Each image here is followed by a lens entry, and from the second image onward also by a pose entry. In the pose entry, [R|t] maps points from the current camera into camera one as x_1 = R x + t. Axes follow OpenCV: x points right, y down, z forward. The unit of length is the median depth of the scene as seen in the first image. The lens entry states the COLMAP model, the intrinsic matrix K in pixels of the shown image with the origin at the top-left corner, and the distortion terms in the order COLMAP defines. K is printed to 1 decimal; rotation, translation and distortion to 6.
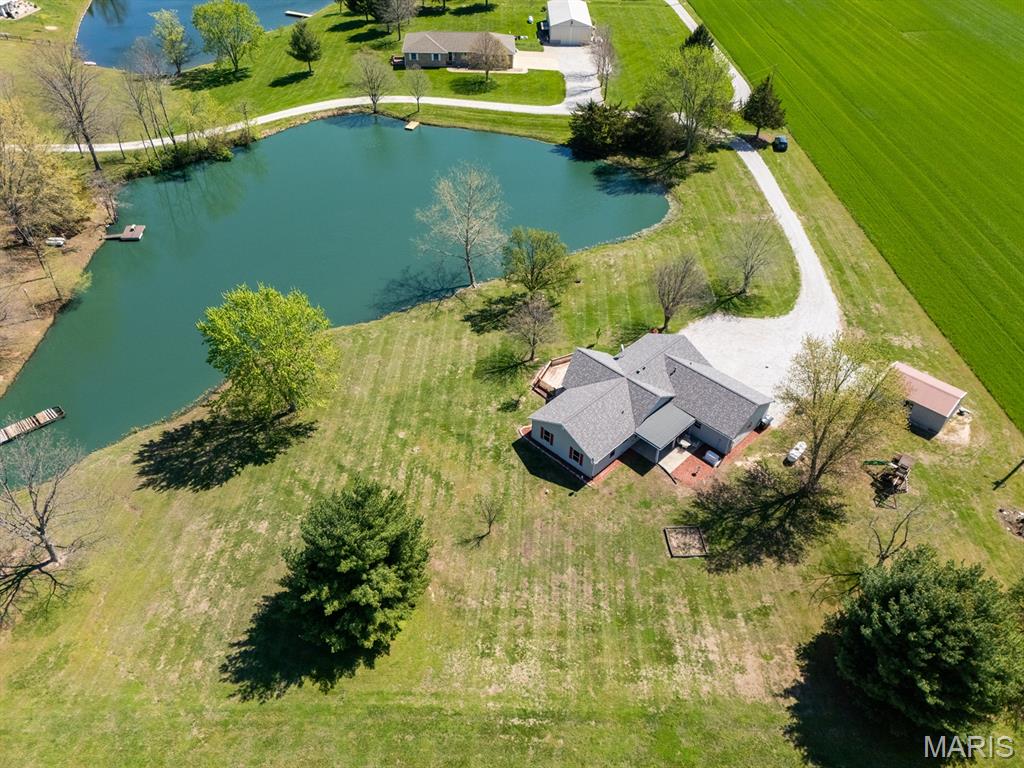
lens RADIAL K [[768.9, 0, 512.0], [0, 768.9, 384.0], [0, 0, 1]] dist [0.085185, -0.087580]
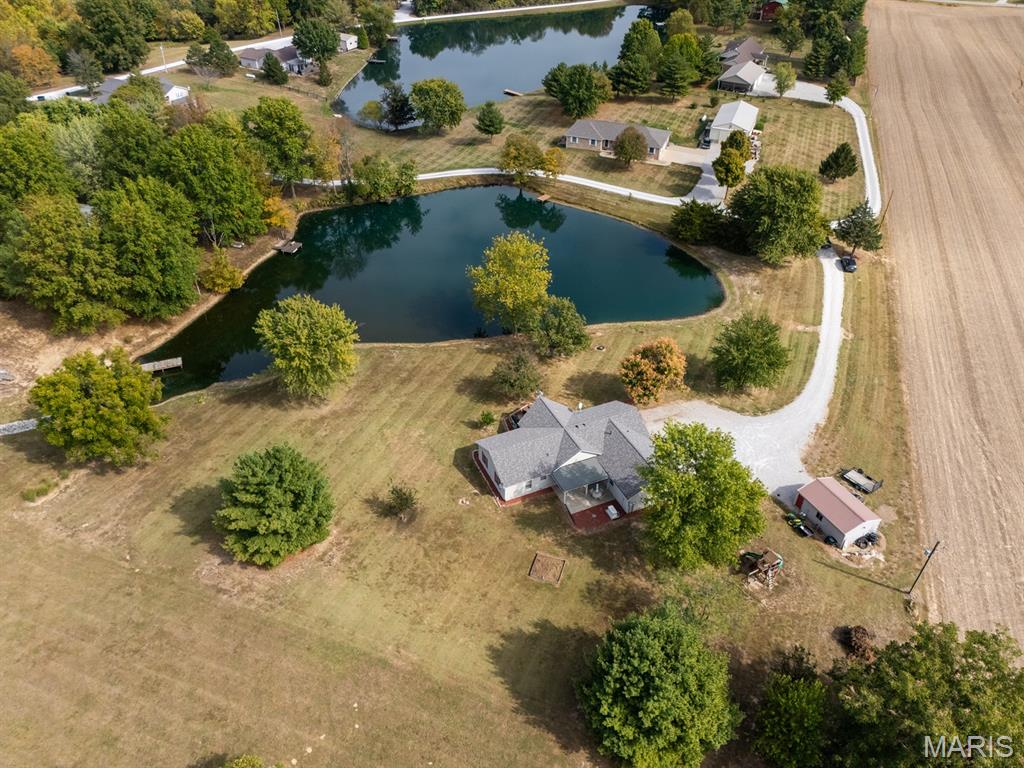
lens RADIAL K [[751.1, 0, 512.0], [0, 751.1, 384.0], [0, 0, 1]] dist [0.088448, -0.088140]
pose [[0.932547, 0.208679, -0.294633, 0.392749], [-0.227923, 0.973148, -0.032154, -0.019733], [0.280011, 0.097139, 0.955069, -0.136136]]
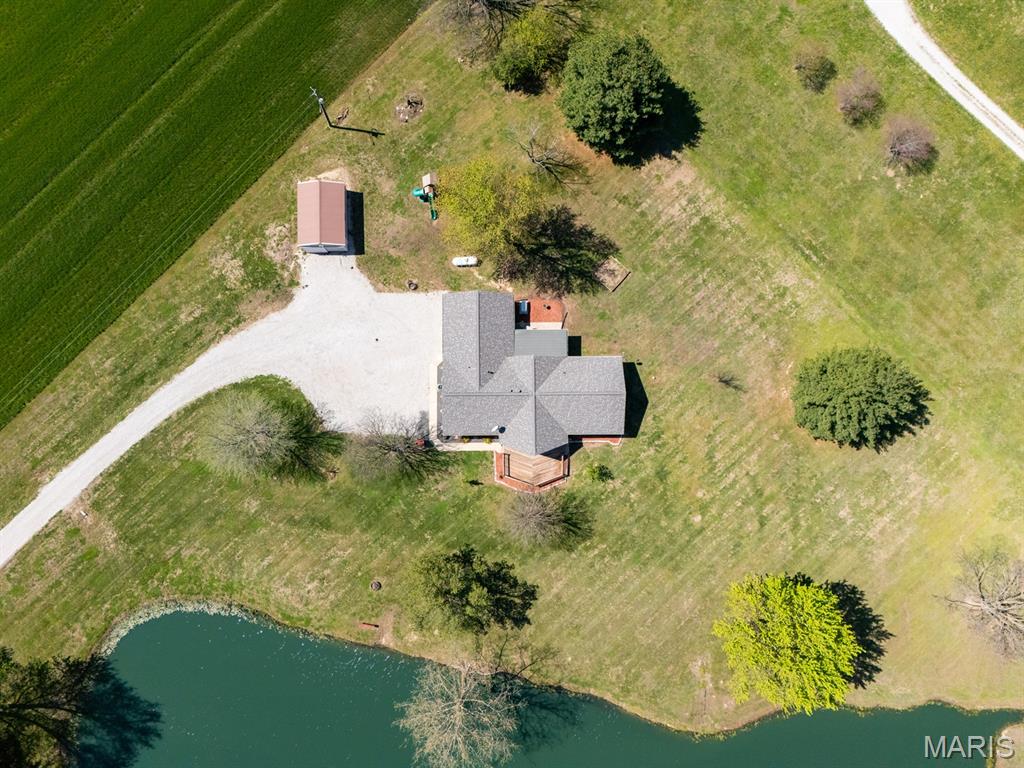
lens RADIAL K [[751.1, 0, 512.0], [0, 751.1, 384.0], [0, 0, 1]] dist [0.088448, -0.088140]
pose [[-0.702635, -0.710404, 0.040376, 0.135055], [0.442097, -0.391392, 0.807070, -0.838406], [-0.557543, 0.584926, 0.589073, 0.387624]]
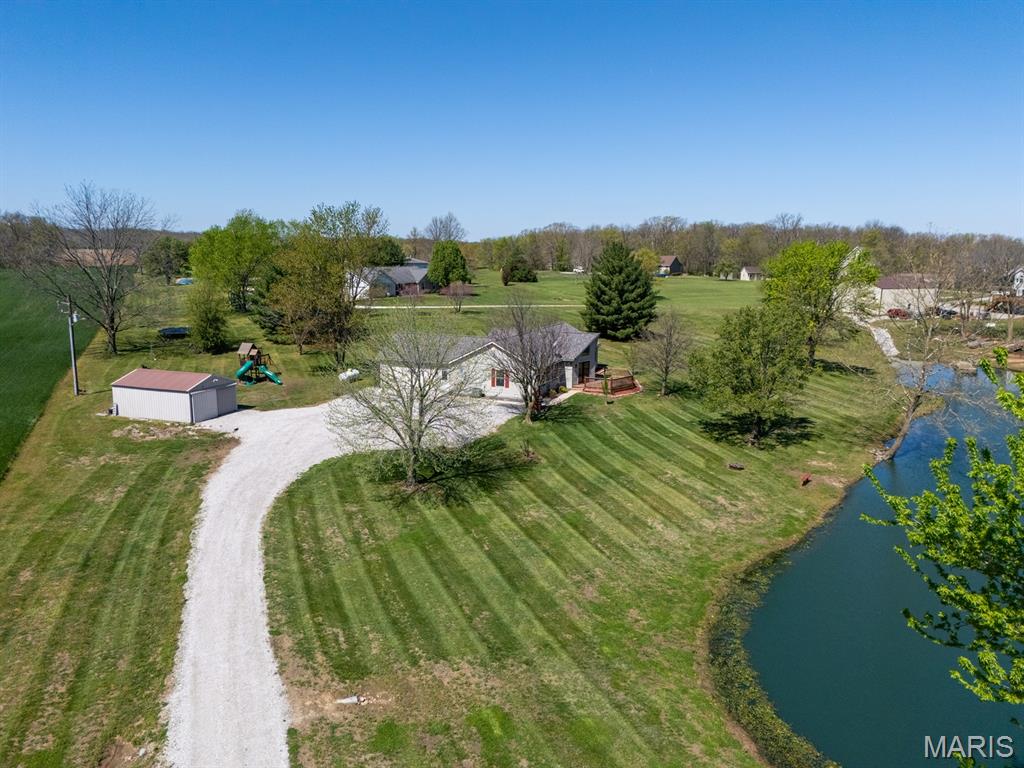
lens RADIAL K [[751.1, 0, 512.0], [0, 751.1, 384.0], [0, 0, 1]] dist [0.088448, -0.088140]
pose [[-0.923493, 0.032674, -0.382220, 0.521472], [-0.275251, 0.637568, 0.719544, -0.620264], [0.267202, 0.769701, -0.579796, 1.553172]]
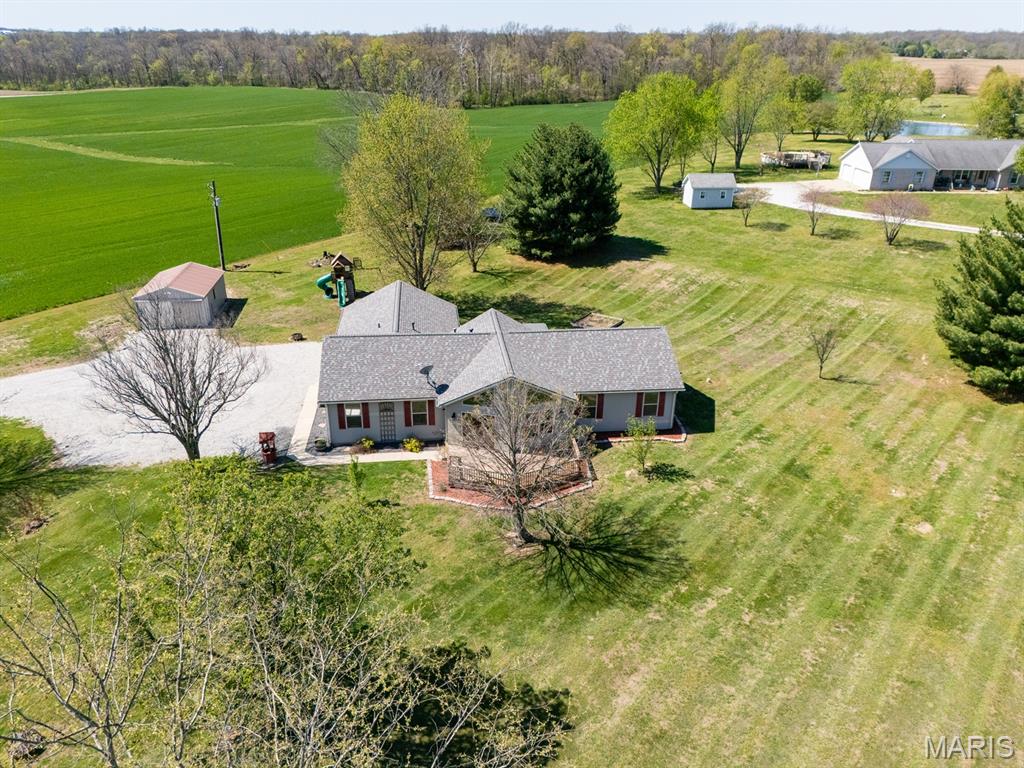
lens RADIAL K [[751.1, 0, 512.0], [0, 751.1, 384.0], [0, 0, 1]] dist [0.088448, -0.088140]
pose [[-0.773448, -0.290422, 0.563412, -0.182037], [0.390306, 0.482150, 0.784342, -0.418137], [-0.499439, 0.826551, -0.259564, 1.148016]]
